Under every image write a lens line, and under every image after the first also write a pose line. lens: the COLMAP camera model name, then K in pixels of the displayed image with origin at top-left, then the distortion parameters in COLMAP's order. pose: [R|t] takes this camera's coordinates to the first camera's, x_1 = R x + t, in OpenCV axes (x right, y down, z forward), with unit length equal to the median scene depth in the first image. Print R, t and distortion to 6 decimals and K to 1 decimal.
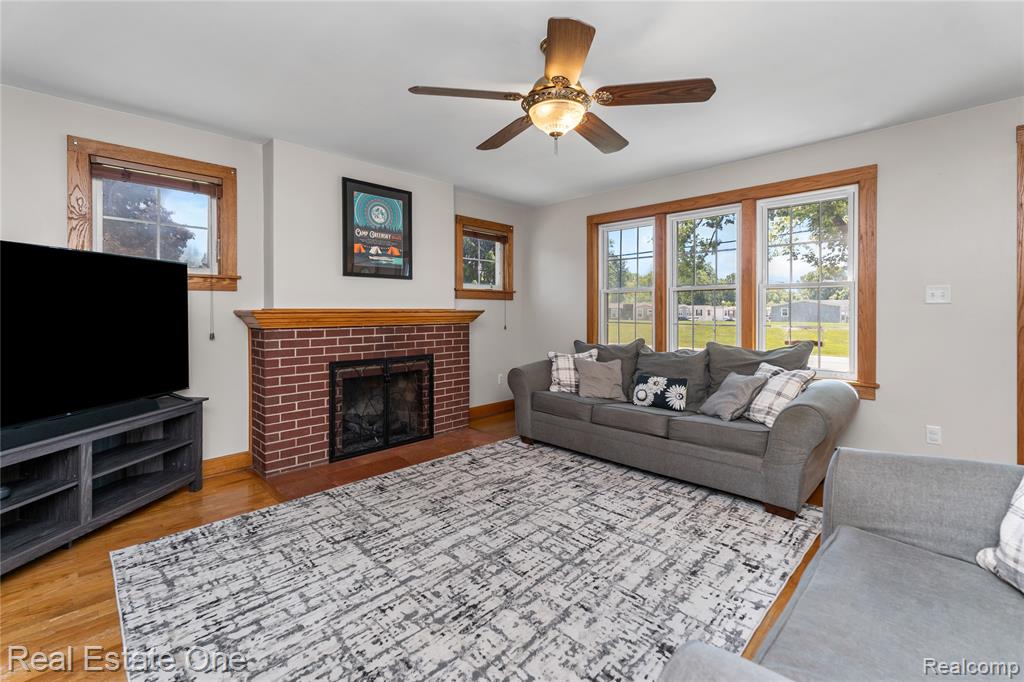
lens RADIAL K [[433.3, 0, 508.3], [0, 433.3, 336.9], [0, 0, 1]] dist [0.003998, -0.000004]
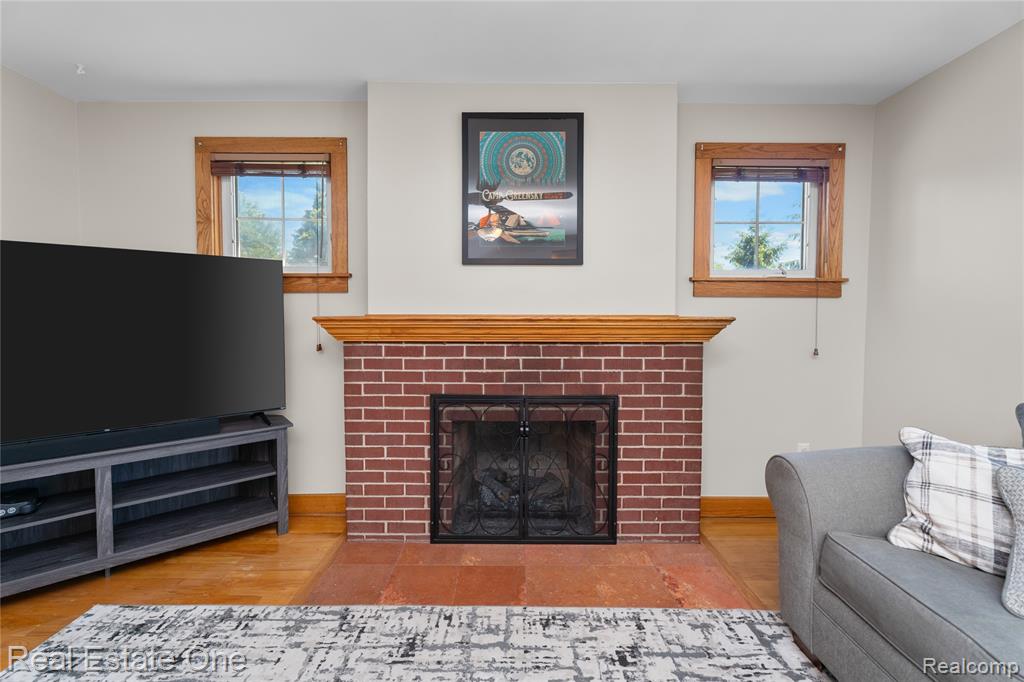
lens RADIAL K [[433.3, 0, 508.3], [0, 433.3, 336.9], [0, 0, 1]] dist [0.003998, -0.000004]
pose [[0.711035, 0.034150, -0.702326, 0.151718], [-0.045344, 0.998968, 0.002668, -0.040780], [0.701693, 0.029950, 0.711850, 0.658225]]
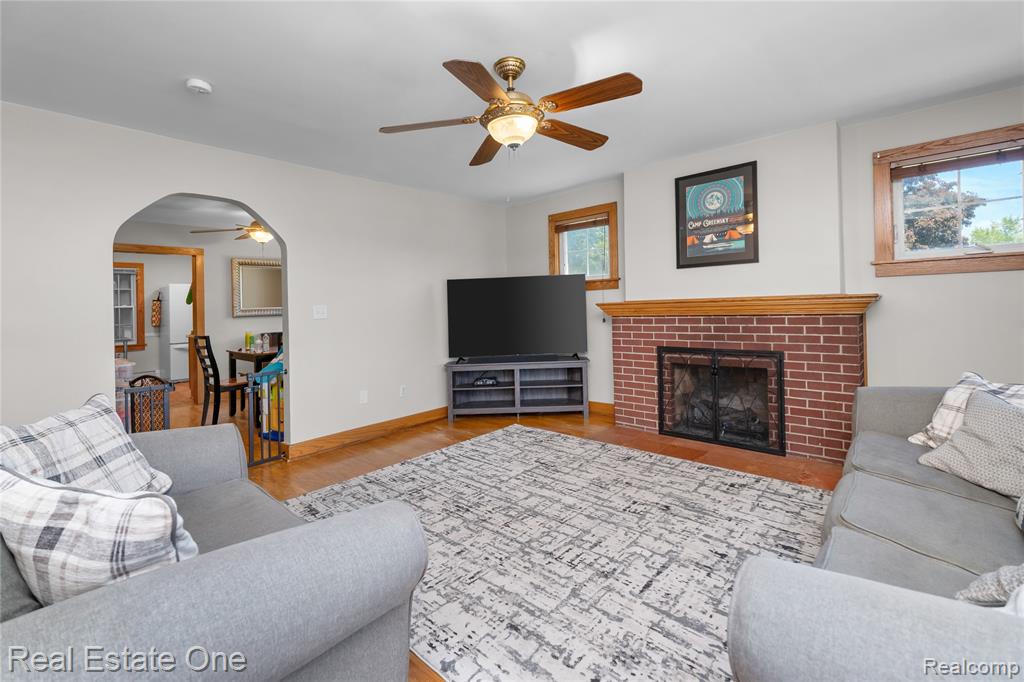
lens RADIAL K [[434.4, 0, 518.7], [0, 434.4, 327.6], [0, 0, 1]] dist [0.001800, 0.000121]
pose [[0.077966, 0.048371, -0.995782, 0.768302], [-0.028623, 0.998519, 0.046263, -0.037368], [0.996545, 0.024895, 0.079235, 0.587128]]
